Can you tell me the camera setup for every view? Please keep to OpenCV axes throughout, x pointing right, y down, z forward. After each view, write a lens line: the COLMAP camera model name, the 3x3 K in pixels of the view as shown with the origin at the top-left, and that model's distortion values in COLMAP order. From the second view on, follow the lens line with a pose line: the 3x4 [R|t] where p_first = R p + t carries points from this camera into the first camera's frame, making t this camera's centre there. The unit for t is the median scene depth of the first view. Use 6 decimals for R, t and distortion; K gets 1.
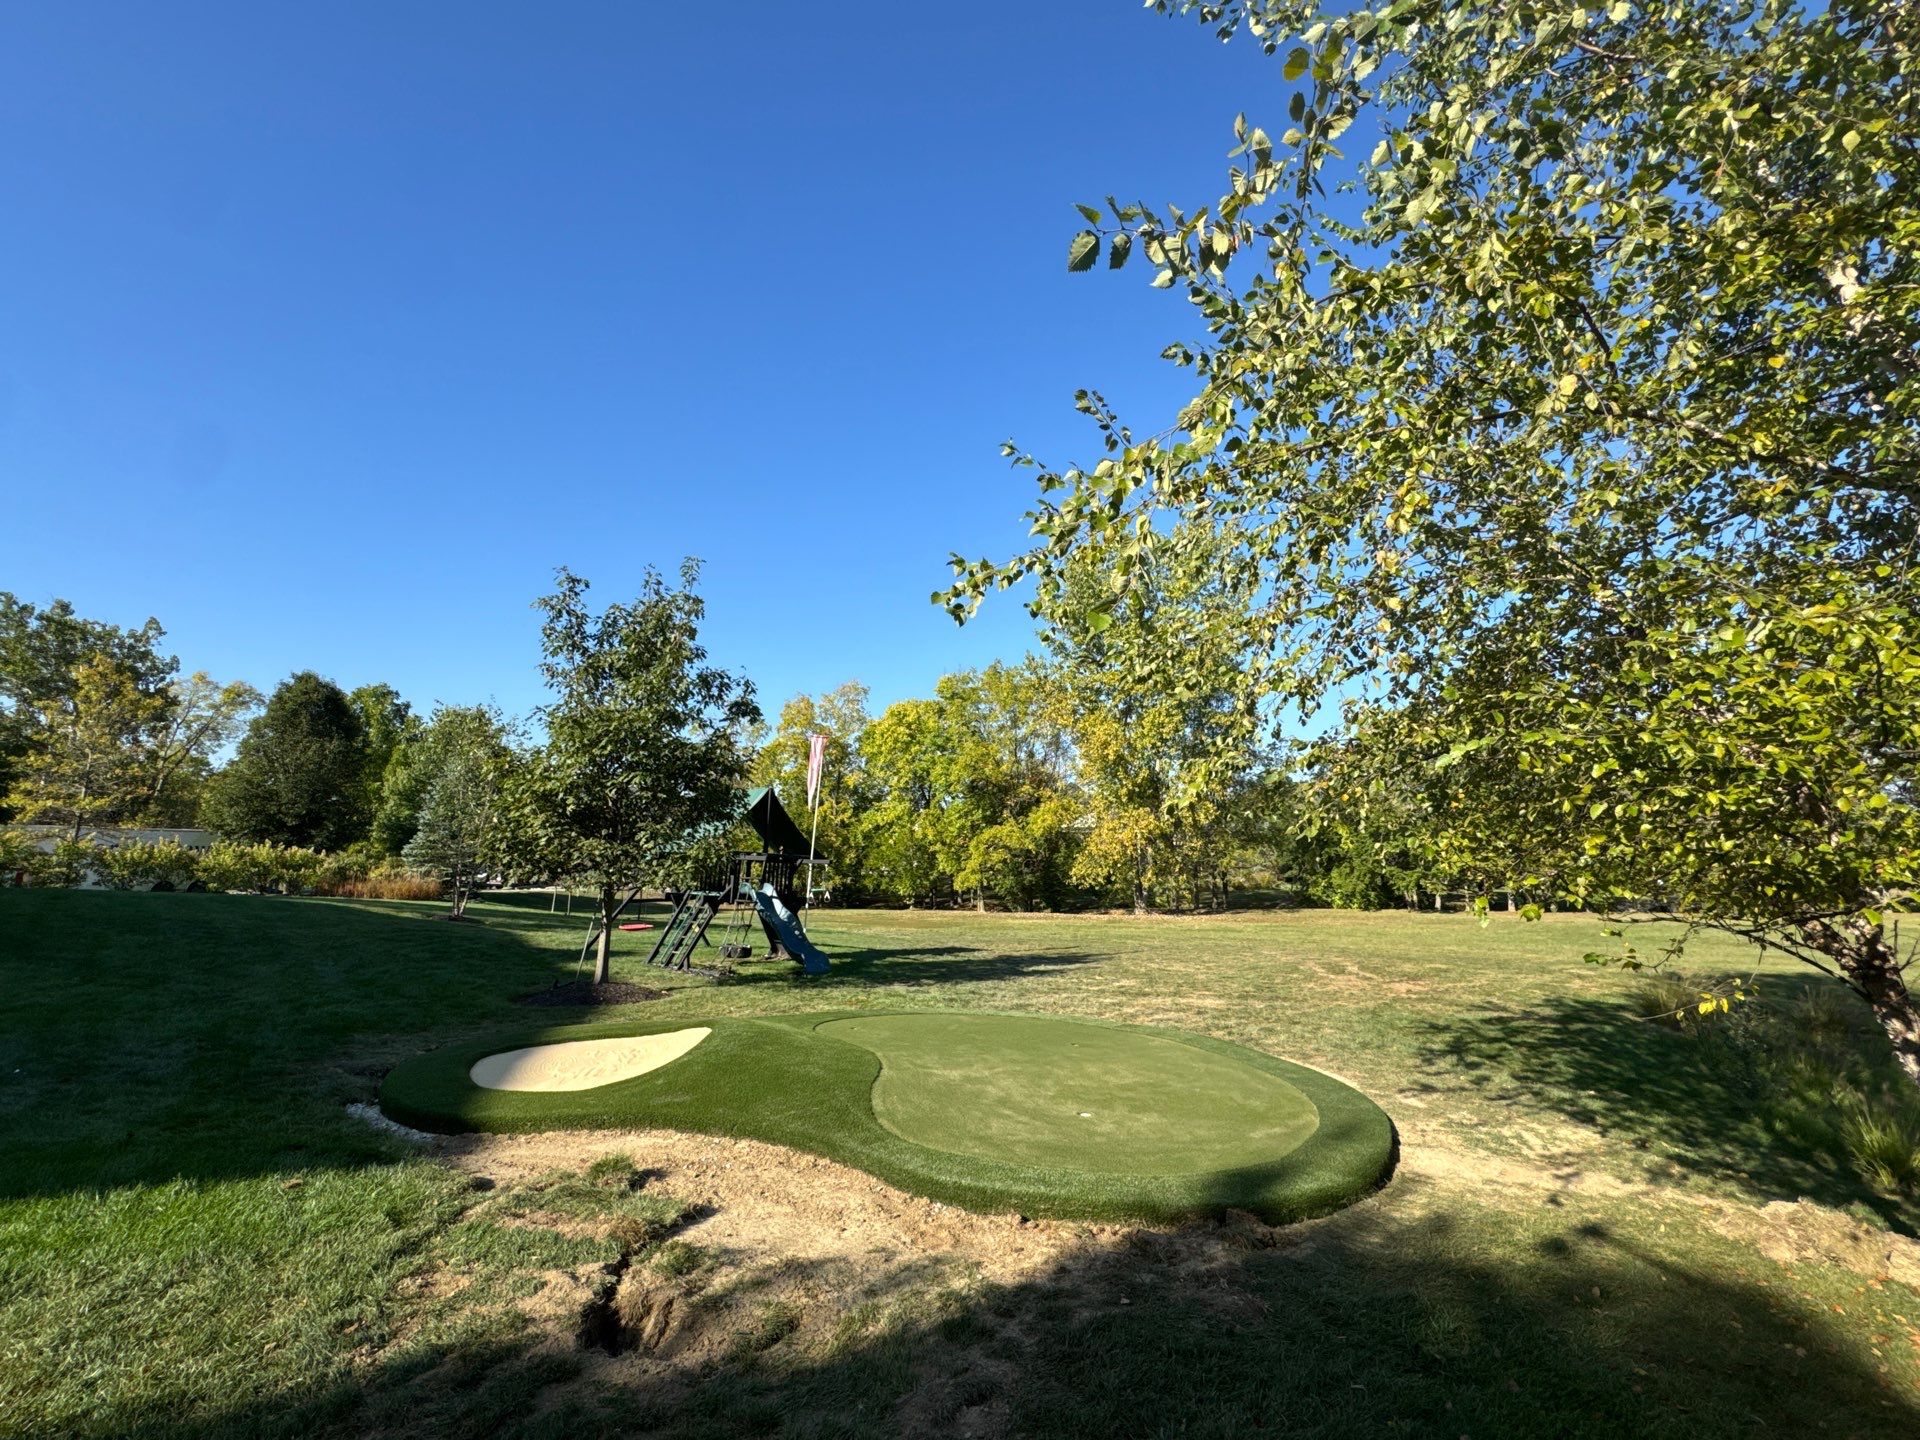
lens RADIAL K [[845.7, 0, 955.0], [0, 845.7, 708.7], [0, 0, 1]] dist [-0.001514, -0.002064]
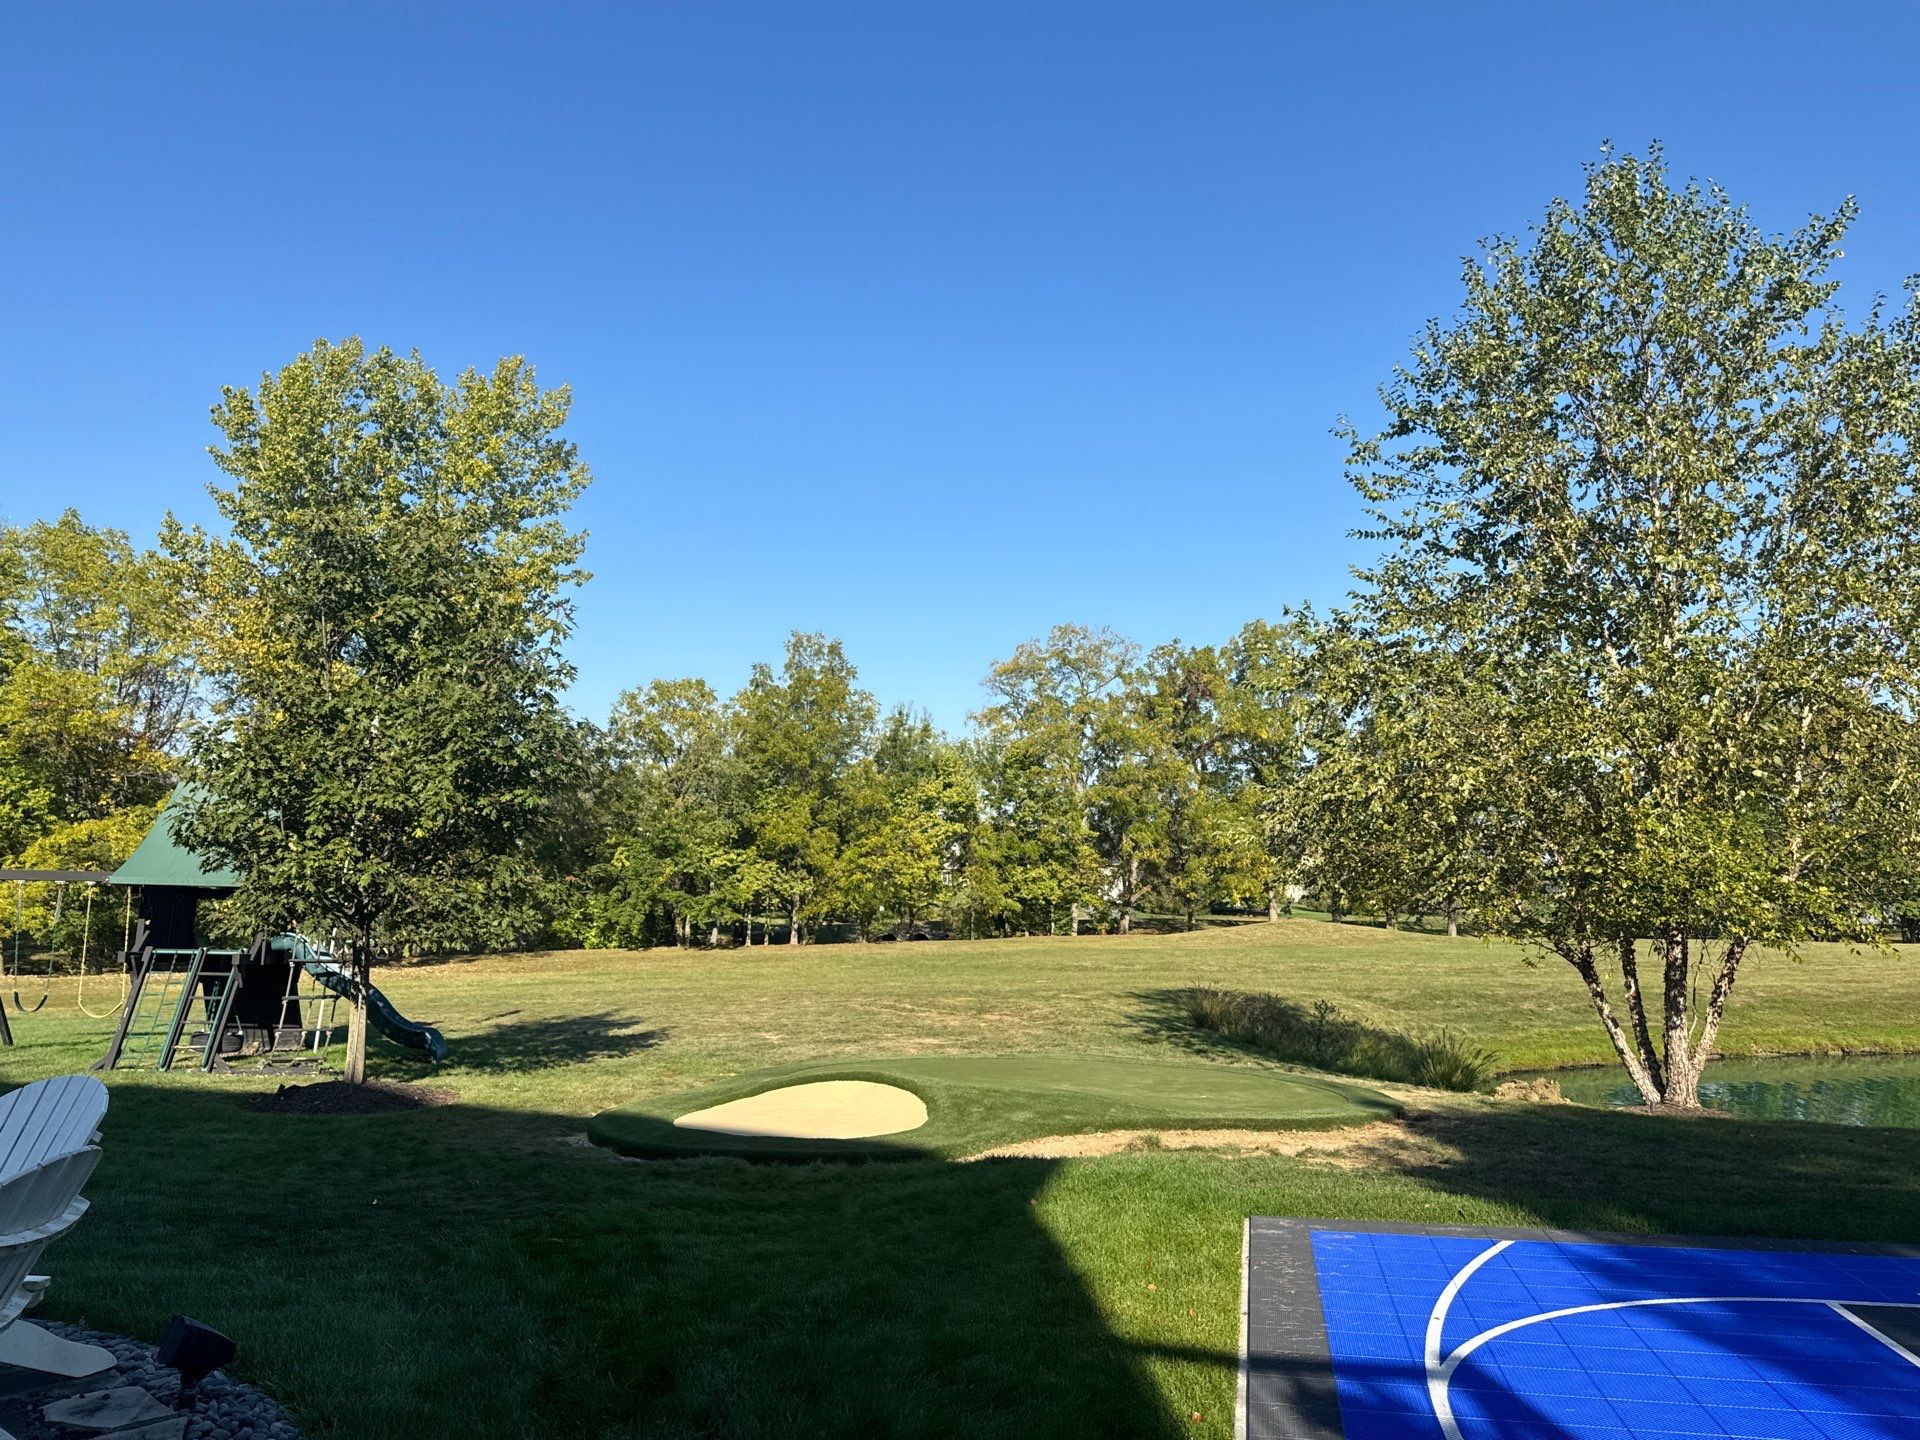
lens RADIAL K [[1345.2, 0, 969.1], [0, 1345.2, 707.0], [0, 0, 1]] dist [0.080276, -0.097086]
pose [[0.685808, 0.098308, 0.721112, -0.203938], [-0.137232, 0.990529, -0.004524, -0.009723], [-0.714727, -0.095857, 0.692804, -0.023026]]
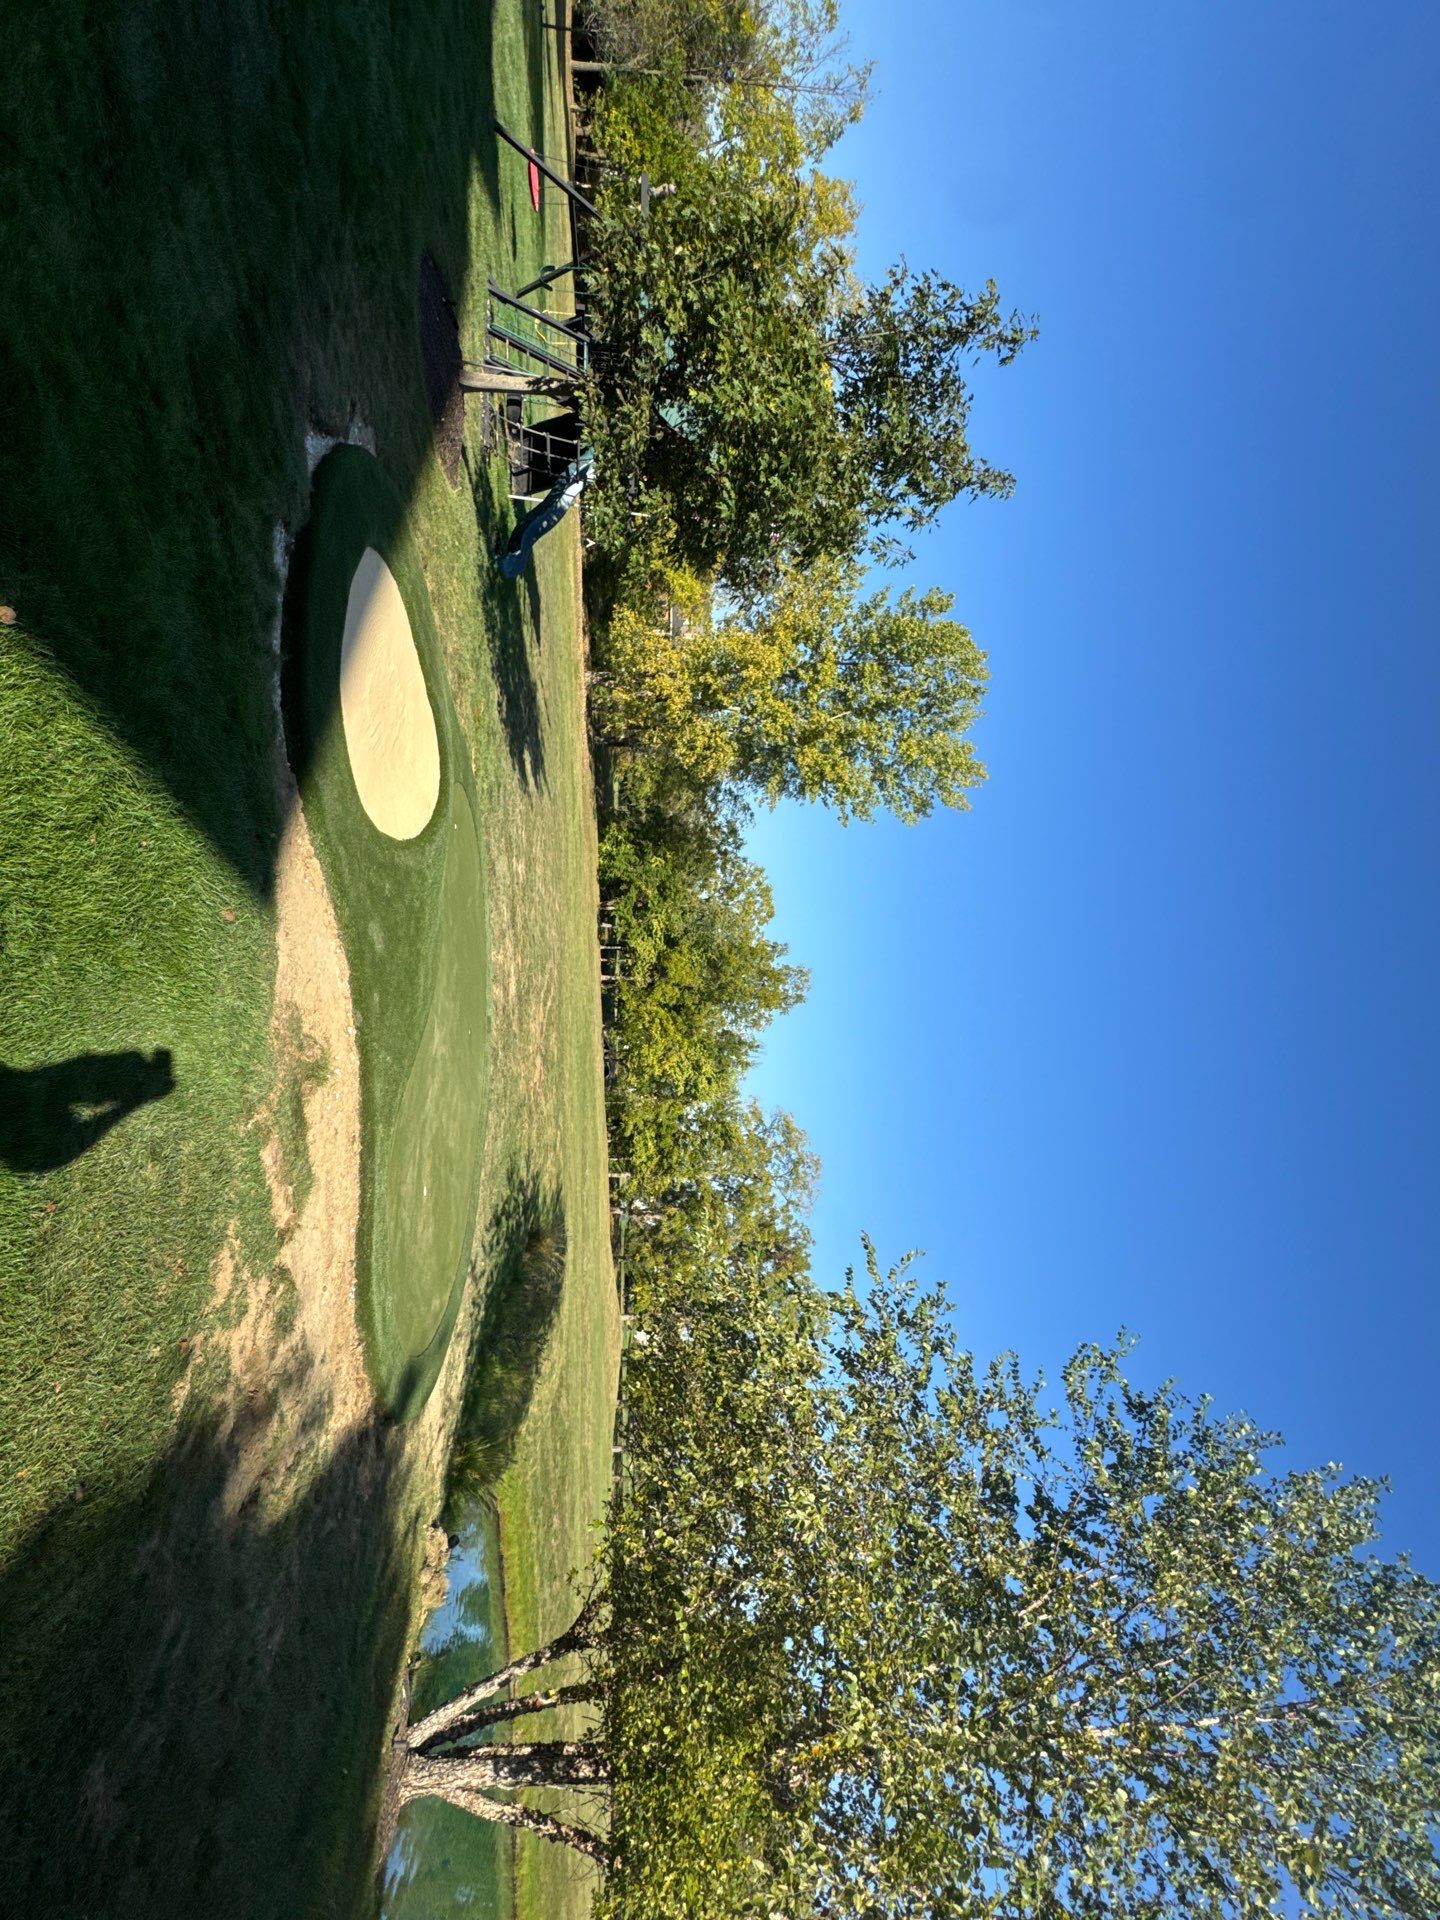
lens RADIAL K [[845.7, 0, 723.0], [0, 845.7, 961.8], [0, 0, 1]] dist [-0.001514, -0.002064]
pose [[-0.050063, 0.806479, 0.589140, -0.102794], [-0.993886, -0.098353, 0.050180, 0.001042], [0.098413, -0.583026, 0.806471, 0.025634]]
